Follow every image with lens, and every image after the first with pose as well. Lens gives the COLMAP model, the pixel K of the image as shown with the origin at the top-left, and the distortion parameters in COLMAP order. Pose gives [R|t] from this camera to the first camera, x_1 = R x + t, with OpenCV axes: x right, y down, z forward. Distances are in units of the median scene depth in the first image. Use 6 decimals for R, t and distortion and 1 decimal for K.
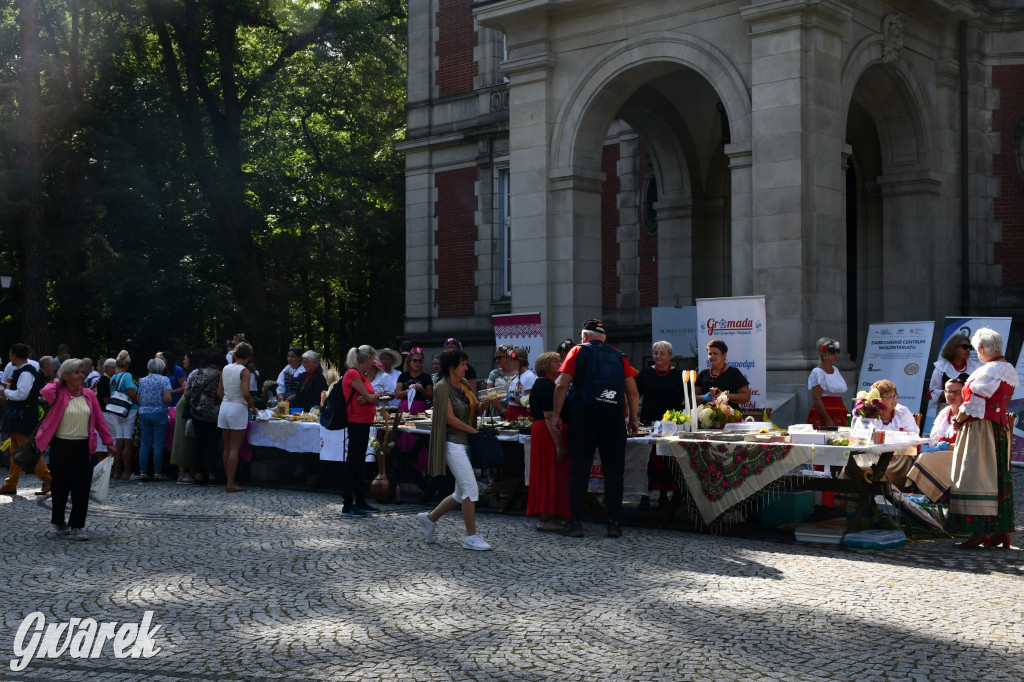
lens RADIAL K [[1277.7, 0, 461.2], [0, 1277.7, 338.8], [0, 0, 1]] dist [-0.001807, 0.037443]
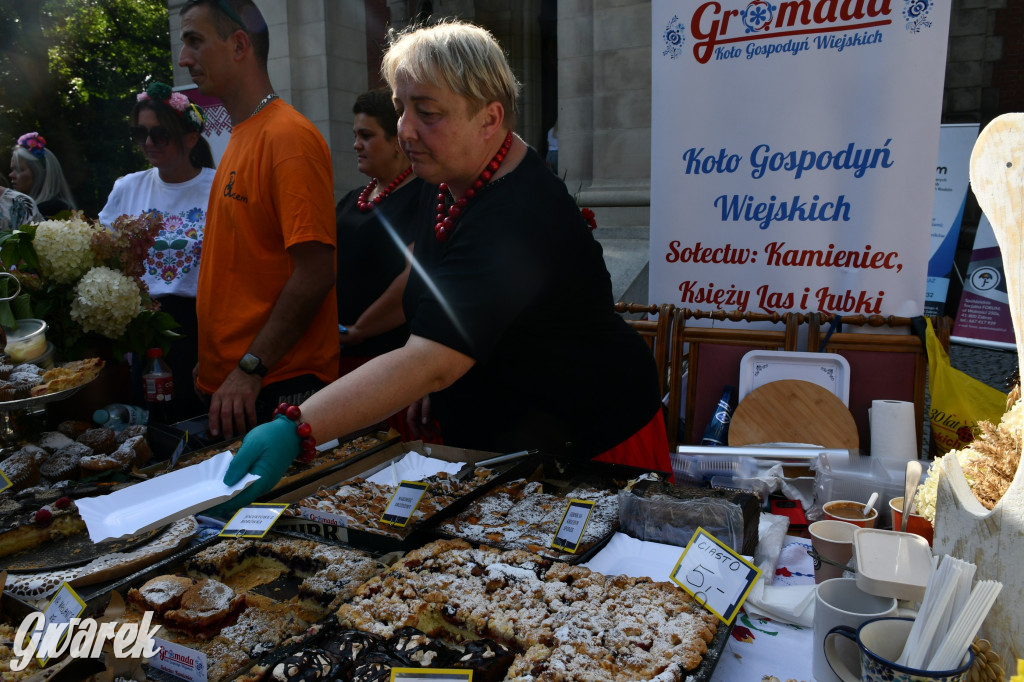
lens RADIAL K [[779.8, 0, 510.8], [0, 779.8, 342.9], [0, 0, 1]] dist [-0.060692, 0.050931]
pose [[0.963974, -0.049994, 0.261254, 0.072248], [0.001530, 0.983205, 0.182501, 0.019637], [-0.265990, -0.175526, 0.947861, 0.582839]]
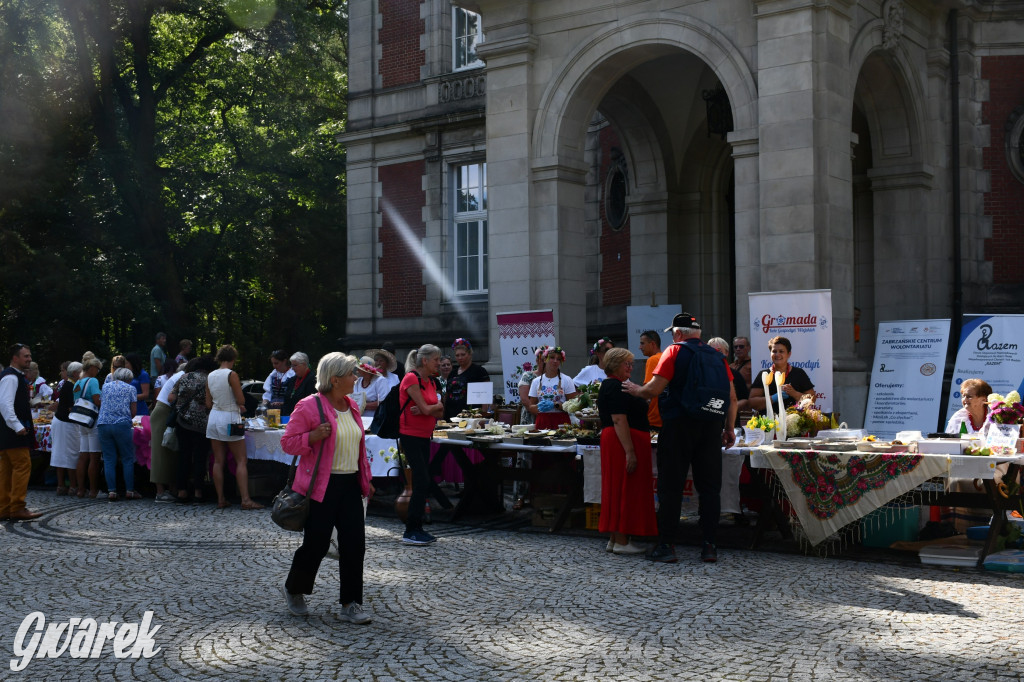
lens RADIAL K [[1277.7, 0, 461.2], [0, 1277.7, 338.8], [0, 0, 1]] dist [-0.001807, 0.037443]
pose [[0.996338, -0.003148, 0.085444, -0.069564], [0.003366, 0.999991, -0.002411, 0.001959], [-0.085436, 0.002690, 0.996340, 0.077158]]
